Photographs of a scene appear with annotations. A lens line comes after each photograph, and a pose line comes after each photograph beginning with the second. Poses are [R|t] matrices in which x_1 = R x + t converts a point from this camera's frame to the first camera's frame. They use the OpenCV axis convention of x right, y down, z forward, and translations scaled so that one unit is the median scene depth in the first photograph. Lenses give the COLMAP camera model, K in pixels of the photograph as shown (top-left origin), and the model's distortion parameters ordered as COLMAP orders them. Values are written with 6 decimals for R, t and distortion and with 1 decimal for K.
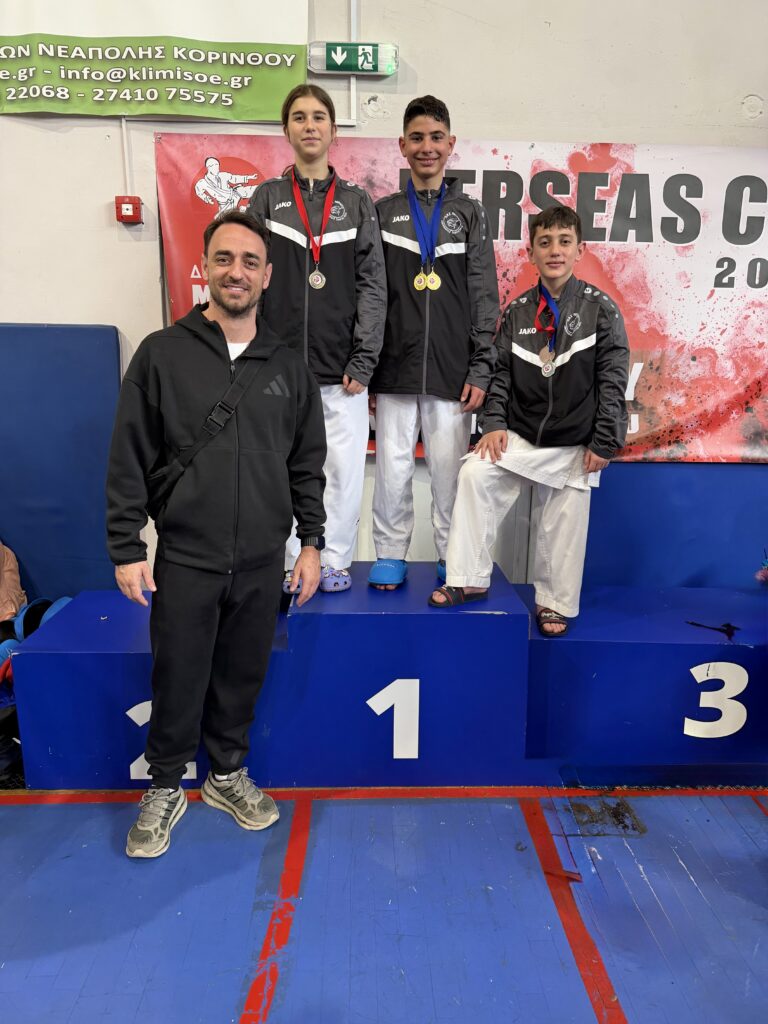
lens RADIAL K [[735.8, 0, 385.3], [0, 735.8, 519.0], [0, 0, 1]] dist [-0.063295, 0.028809]
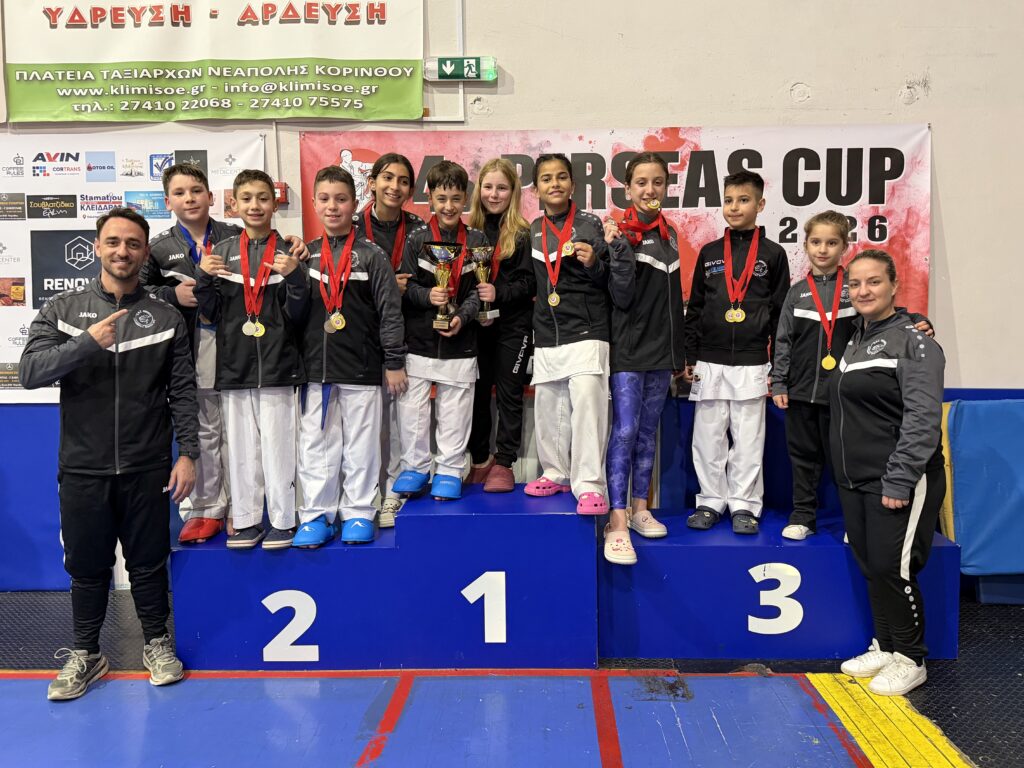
lens RADIAL K [[823.7, 0, 522.5], [0, 823.7, 385.4], [0, 0, 1]] dist [-0.015048, -0.051950]
pose [[0.998759, -0.015572, -0.047302, 0.116702], [0.009164, 0.991103, -0.132779, 0.077857], [0.048949, 0.132181, 0.990016, -0.299398]]
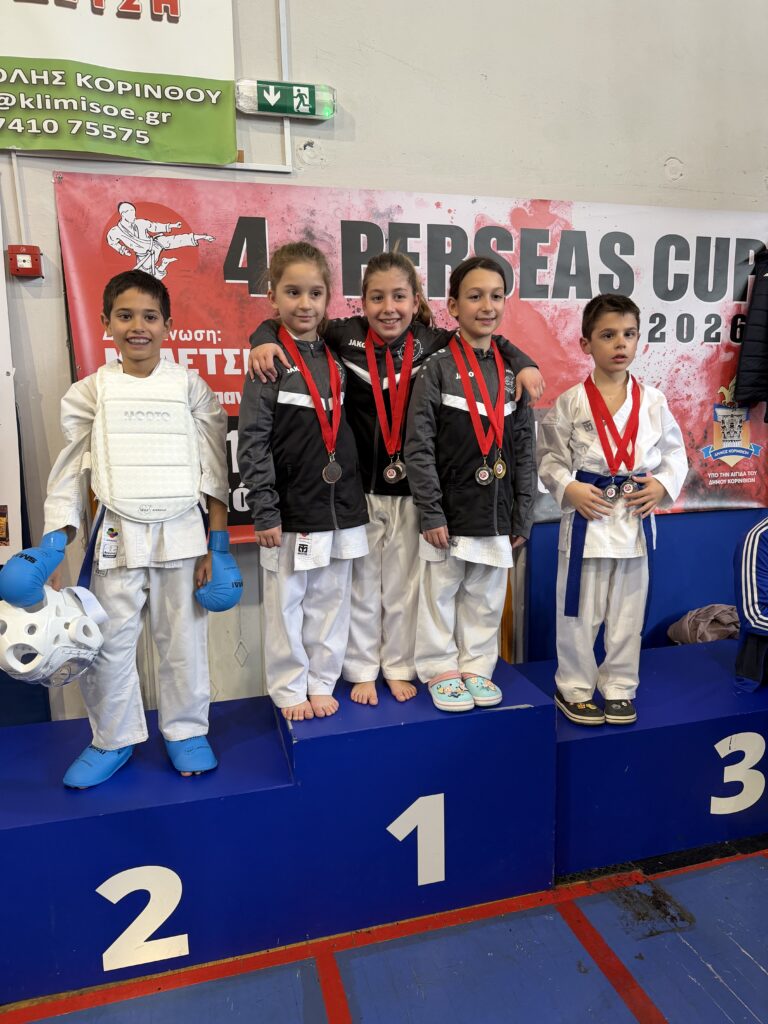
lens RADIAL K [[735.8, 0, 392.5], [0, 735.8, 521.2], [0, 0, 1]] dist [-0.063295, 0.028809]
pose [[0.969958, -0.067571, 0.233700, -0.161372], [0.076735, 0.996590, -0.030335, -0.072752], [-0.230854, 0.047356, 0.971835, 0.111877]]
